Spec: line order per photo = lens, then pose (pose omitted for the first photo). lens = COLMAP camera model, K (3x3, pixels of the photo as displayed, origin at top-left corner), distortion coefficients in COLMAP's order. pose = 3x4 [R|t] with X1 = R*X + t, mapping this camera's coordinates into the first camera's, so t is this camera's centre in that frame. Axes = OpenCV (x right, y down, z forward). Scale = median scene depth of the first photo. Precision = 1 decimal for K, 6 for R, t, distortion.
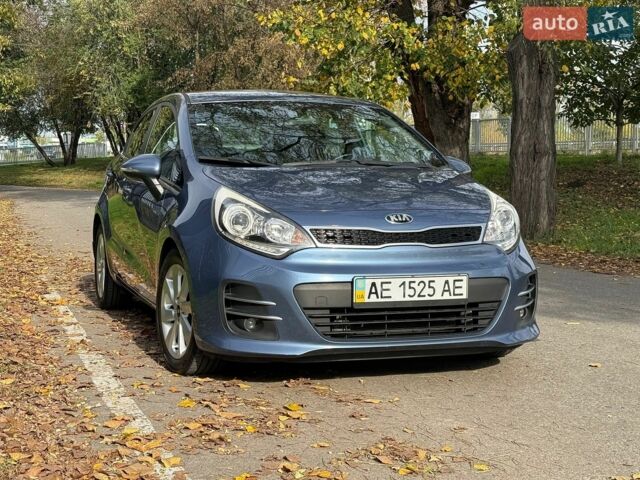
lens RADIAL K [[1121.8, 0, 320.0], [0, 1121.8, 240.0], [0, 0, 1]] dist [0.117654, 0.084708]
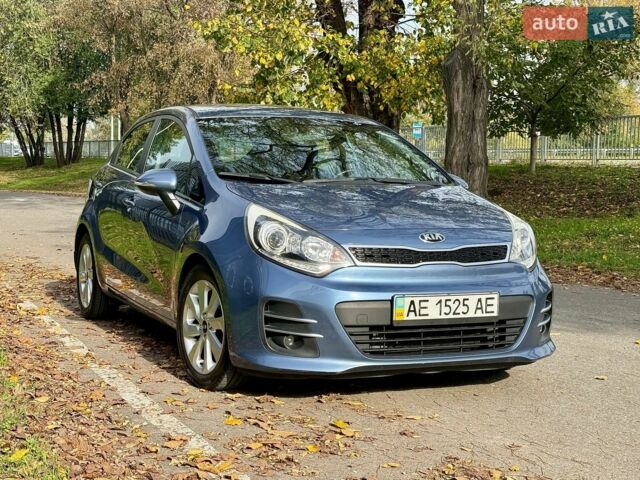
lens RADIAL K [[1091.6, 0, 320.0], [0, 1091.6, 240.0], [0, 0, 1]] dist [0.131249, -0.015614]
pose [[0.995638, 0.007265, 0.093019, -0.118235], [-0.007224, 0.999974, -0.000773, -0.014697], [-0.093022, 0.000098, 0.995664, 0.015953]]
